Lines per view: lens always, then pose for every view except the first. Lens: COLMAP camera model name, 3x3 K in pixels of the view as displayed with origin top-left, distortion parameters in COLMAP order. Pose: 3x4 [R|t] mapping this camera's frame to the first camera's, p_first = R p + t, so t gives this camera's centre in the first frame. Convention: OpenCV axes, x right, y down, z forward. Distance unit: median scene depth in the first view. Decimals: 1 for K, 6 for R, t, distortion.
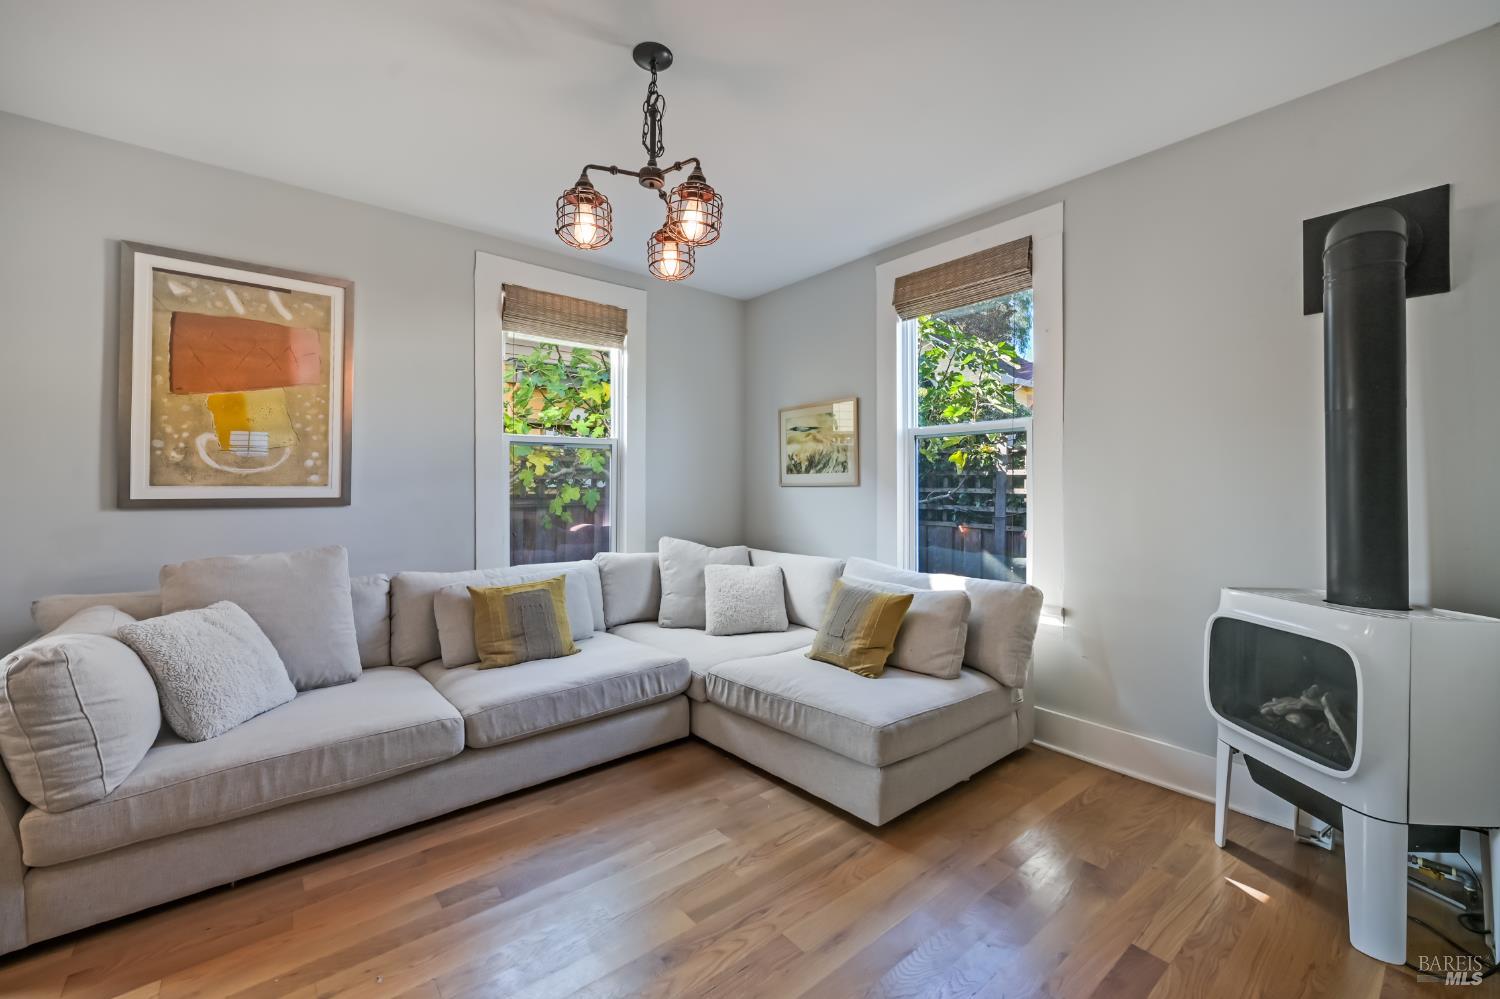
lens RADIAL K [[605.5, 0, 744.6], [0, 605.5, 480.3], [0, 0, 1]] dist [0.001602, -0.000284]
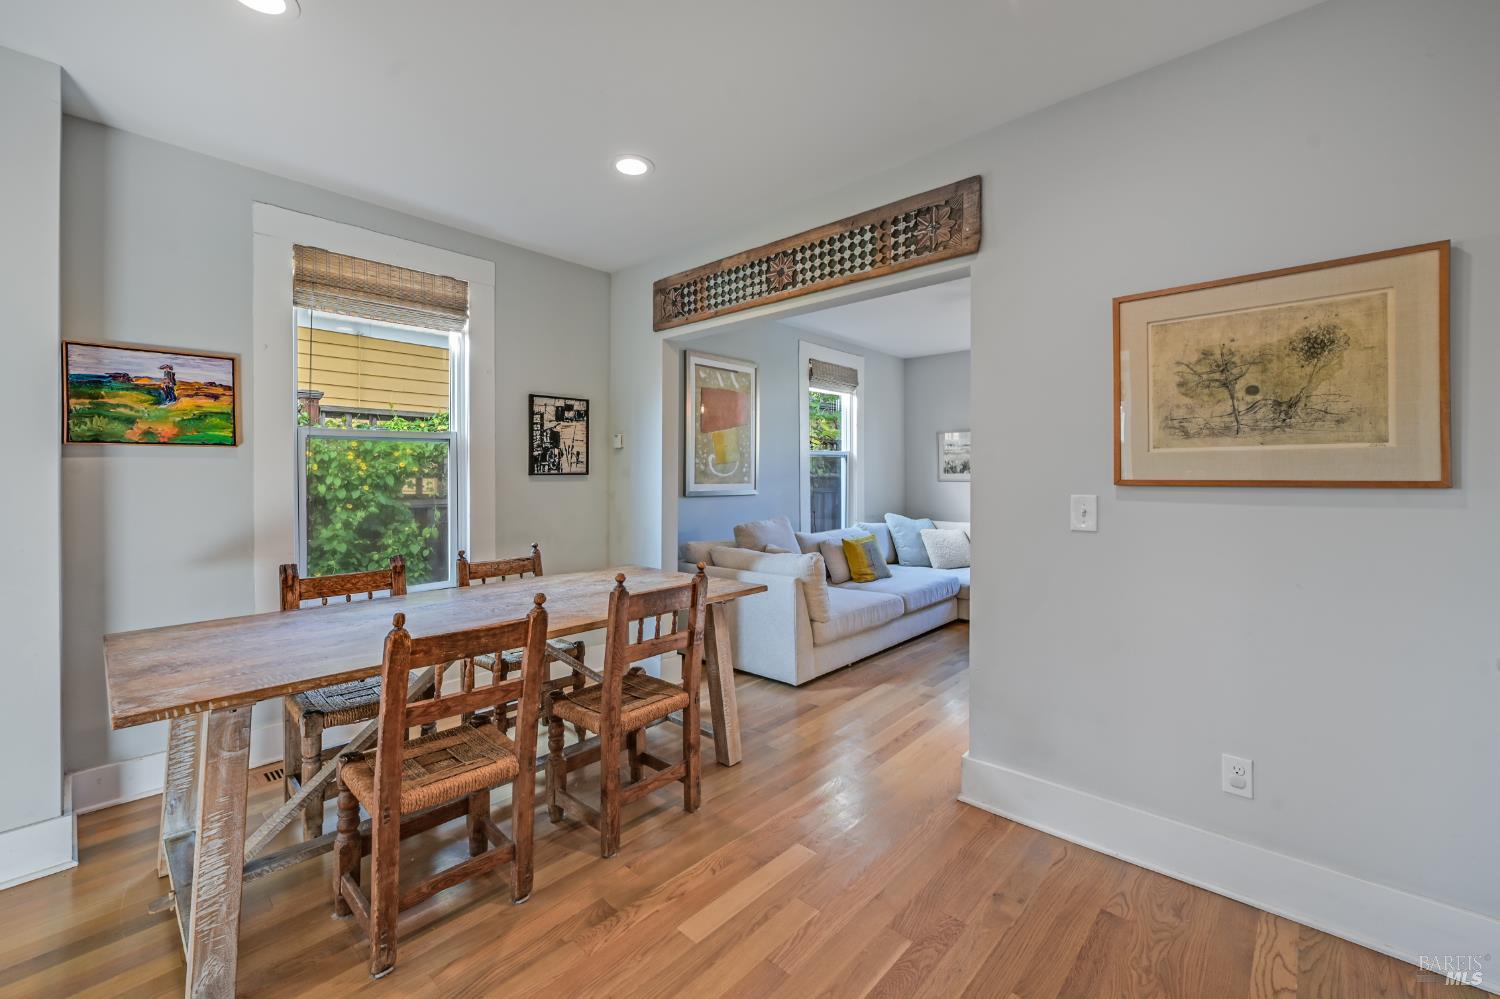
lens RADIAL K [[605.5, 0, 737.4], [0, 605.5, 470.2], [0, 0, 1]] dist [0.001602, -0.000284]
pose [[0.993301, 0.000248, 0.115552, -0.958679], [-0.000635, 0.999994, 0.003307, -0.034812], [-0.115551, -0.003359, 0.993296, -0.738597]]
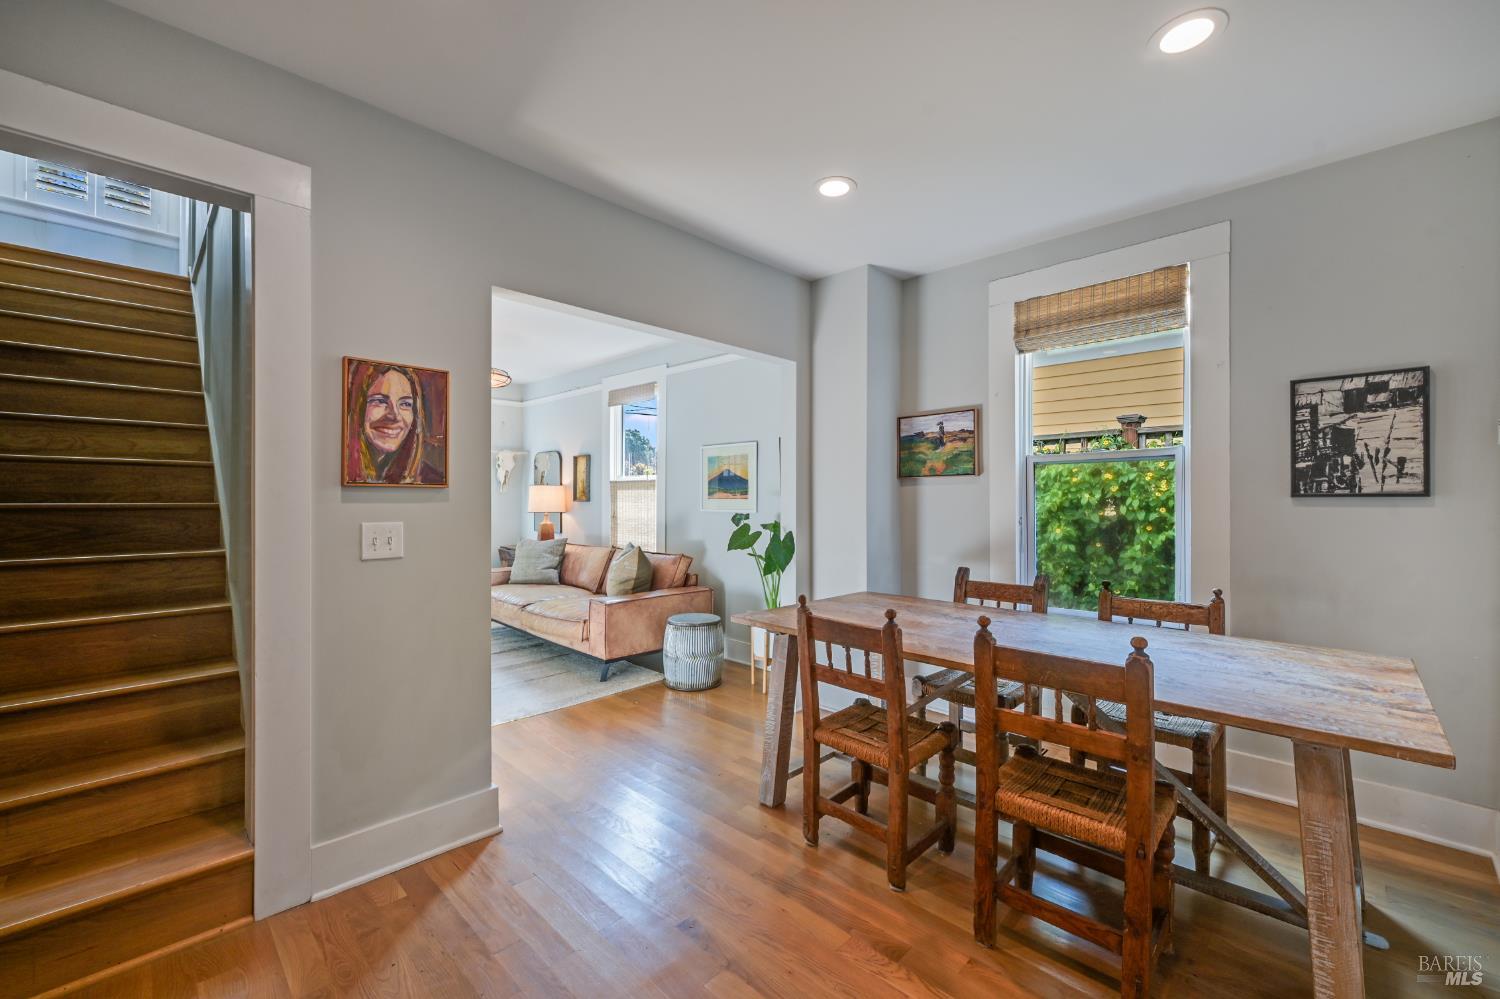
lens RADIAL K [[605.5, 0, 753.9], [0, 605.5, 495.6], [0, 0, 1]] dist [0.001602, -0.000284]
pose [[0.109168, -0.002861, -0.994019, -0.432671], [0.013248, 0.999911, -0.001423, -0.030862], [0.993935, -0.013014, 0.109196, -0.295761]]
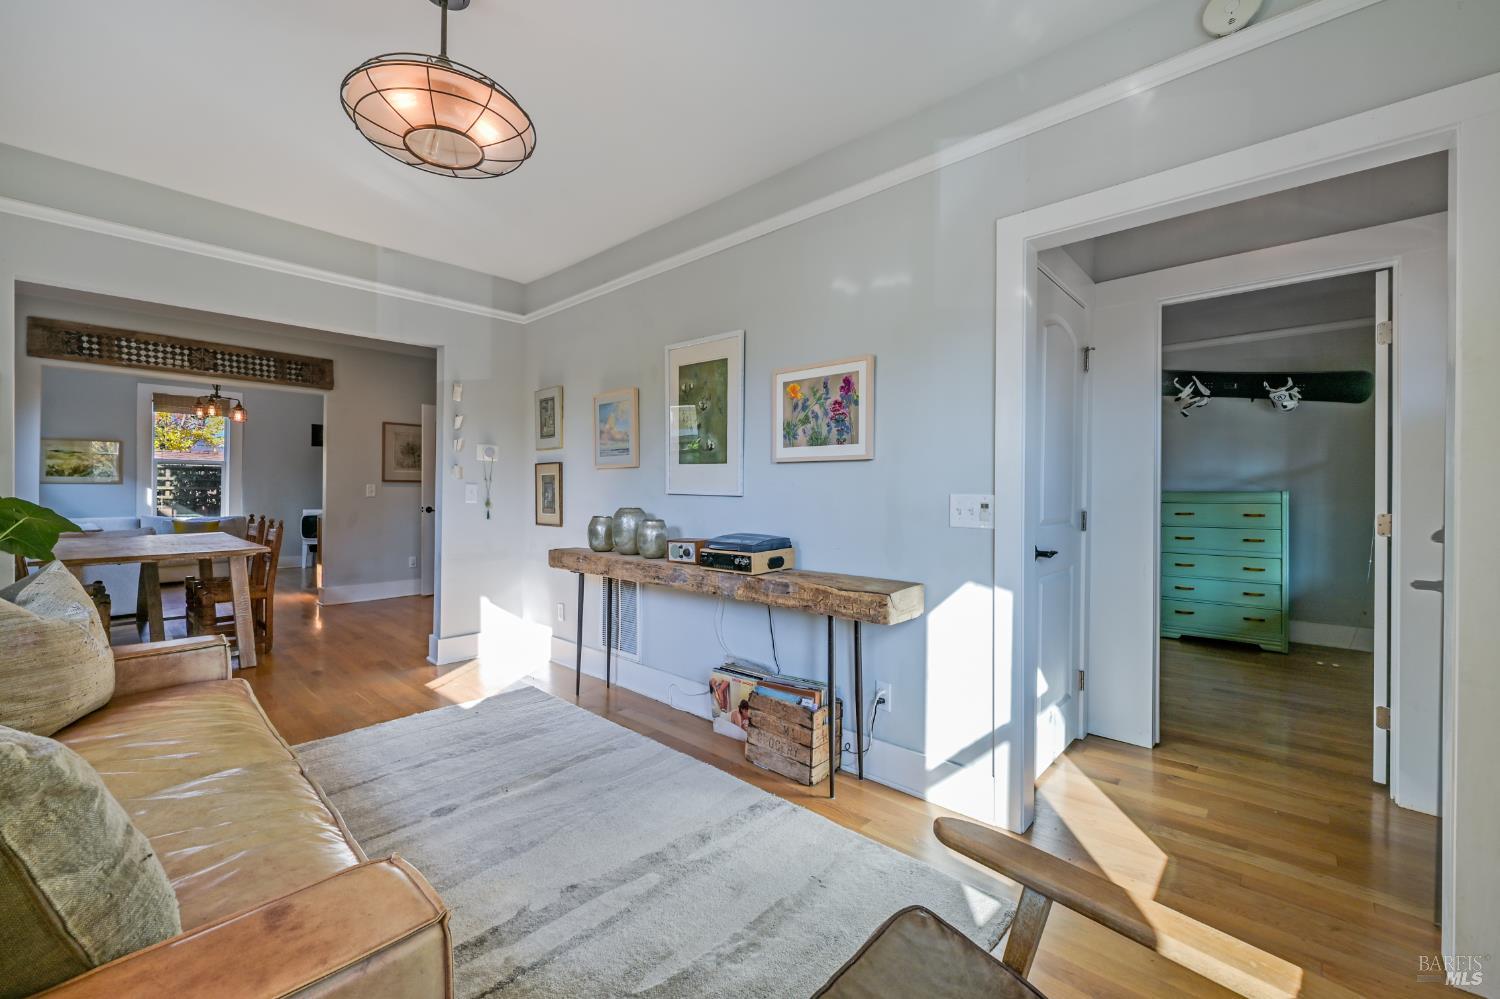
lens RADIAL K [[605.5, 0, 754.2], [0, 605.5, 494.9], [0, 0, 1]] dist [0.001602, -0.000284]
pose [[-0.142851, -0.004628, 0.989733, -2.887454], [-0.017817, 0.999839, 0.002104, 0.006409], [-0.989584, -0.017334, -0.142910, -1.127089]]
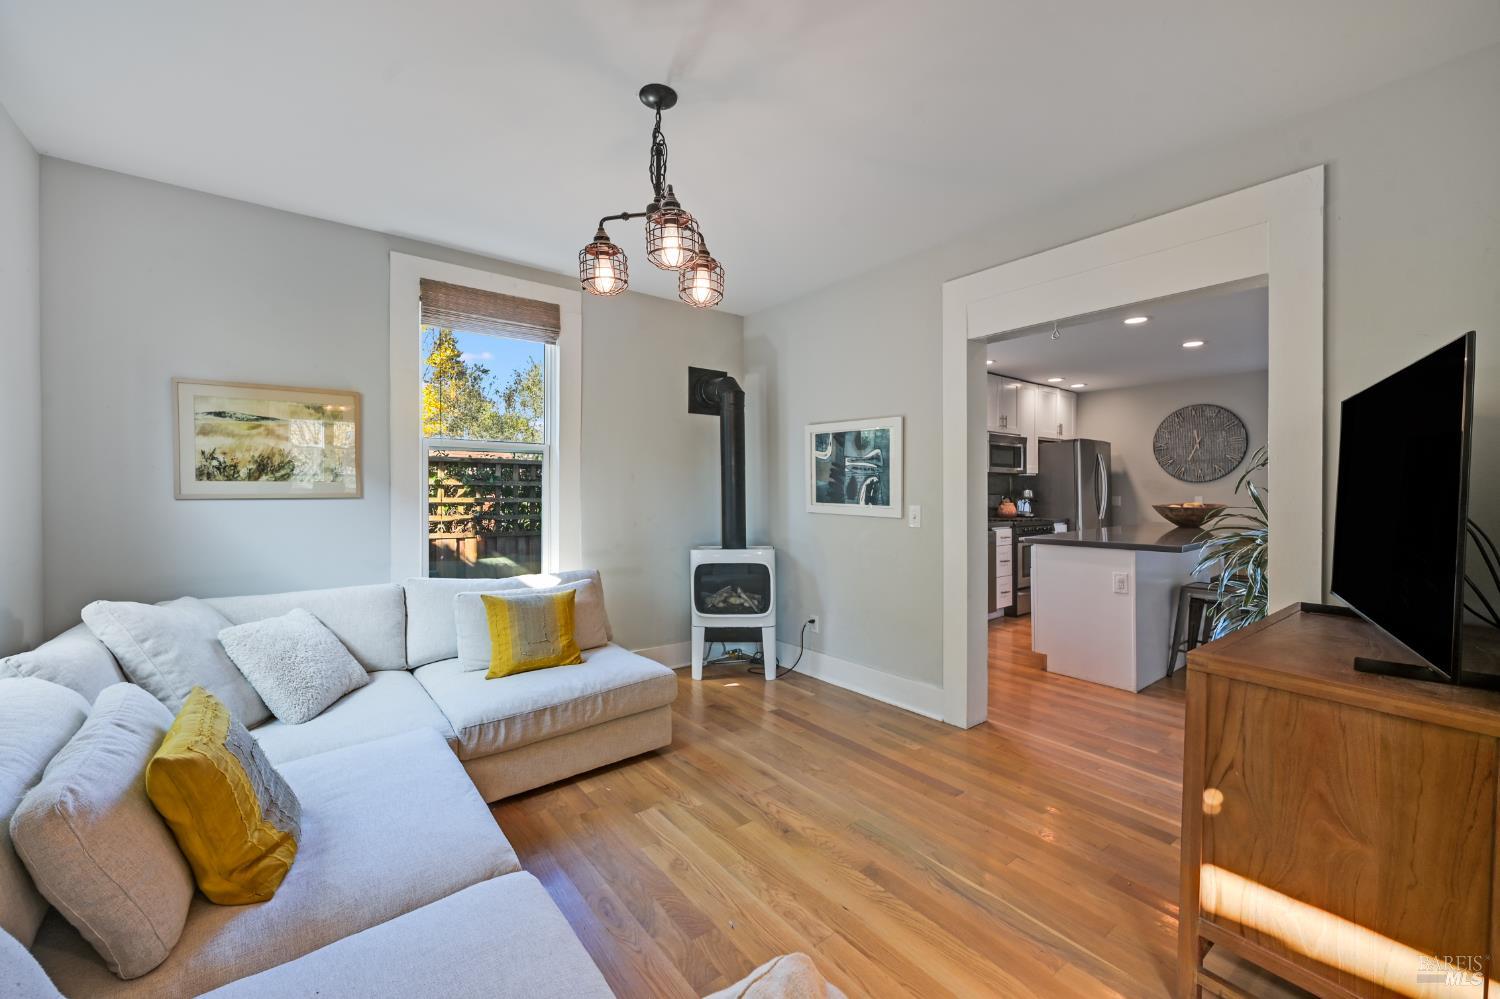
lens RADIAL K [[605.5, 0, 755.1], [0, 605.5, 485.5], [0, 0, 1]] dist [0.001602, -0.000284]
pose [[0.020333, 0.003949, 0.999785, -0.857500], [-0.017703, 0.999837, -0.003589, -0.019009], [-0.999637, -0.017626, 0.020399, 0.570003]]
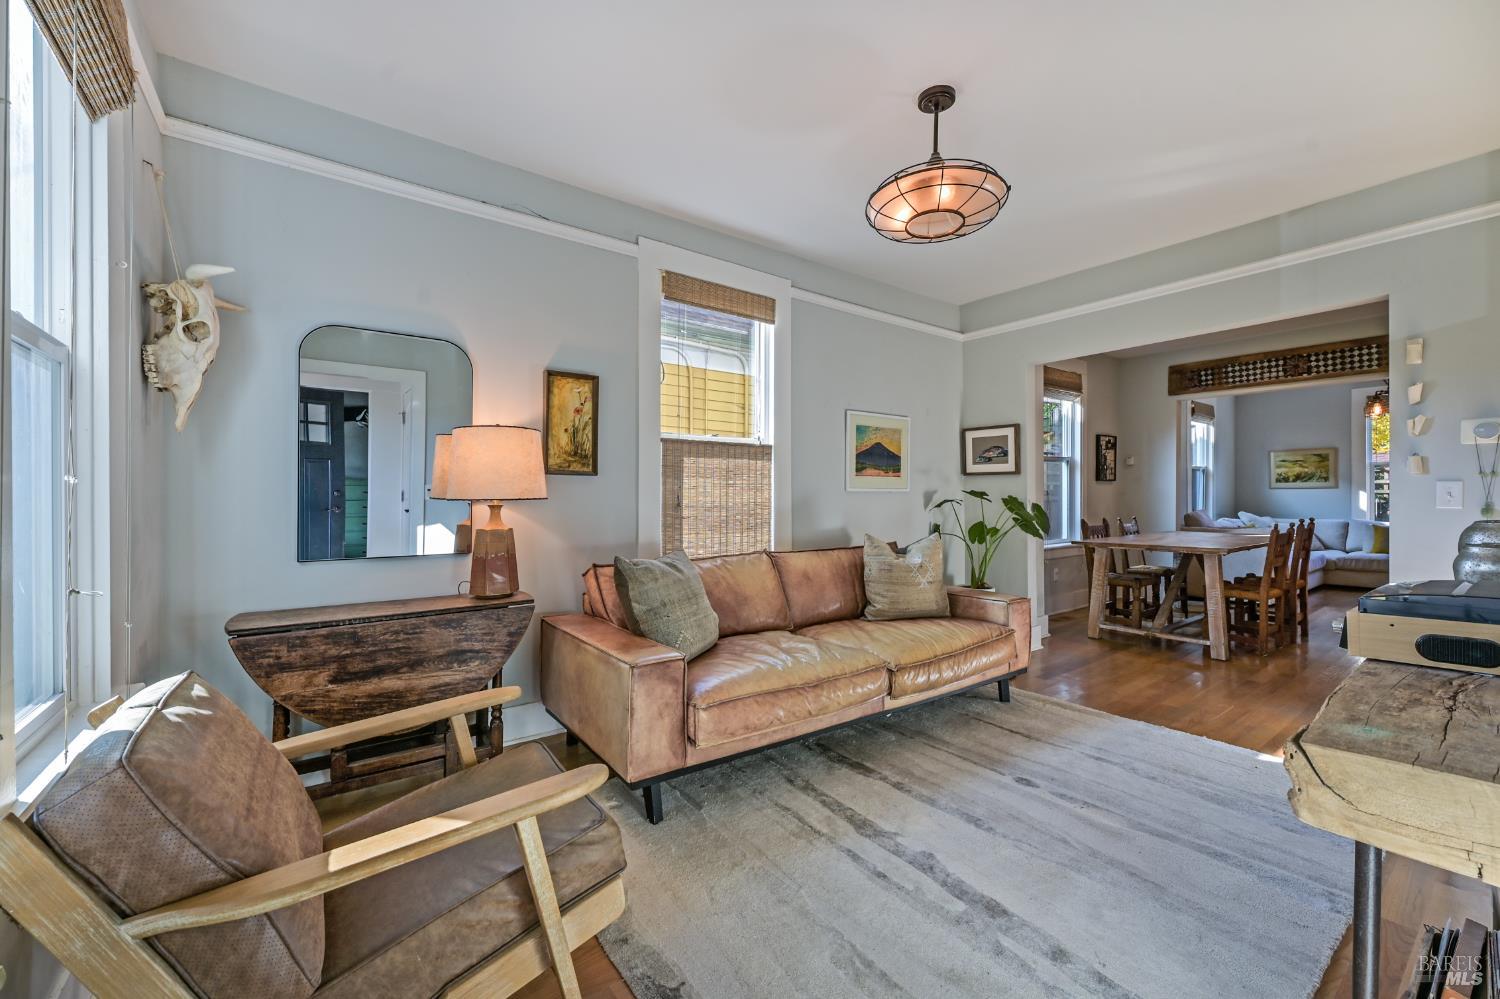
lens RADIAL K [[605.5, 0, 746.3], [0, 605.5, 493.7], [0, 0, 1]] dist [0.001602, -0.000284]
pose [[0.998661, -0.003140, -0.051642, -2.420069], [0.003617, 0.999952, 0.009156, 0.002773], [0.051611, -0.009330, 0.998624, -1.714967]]
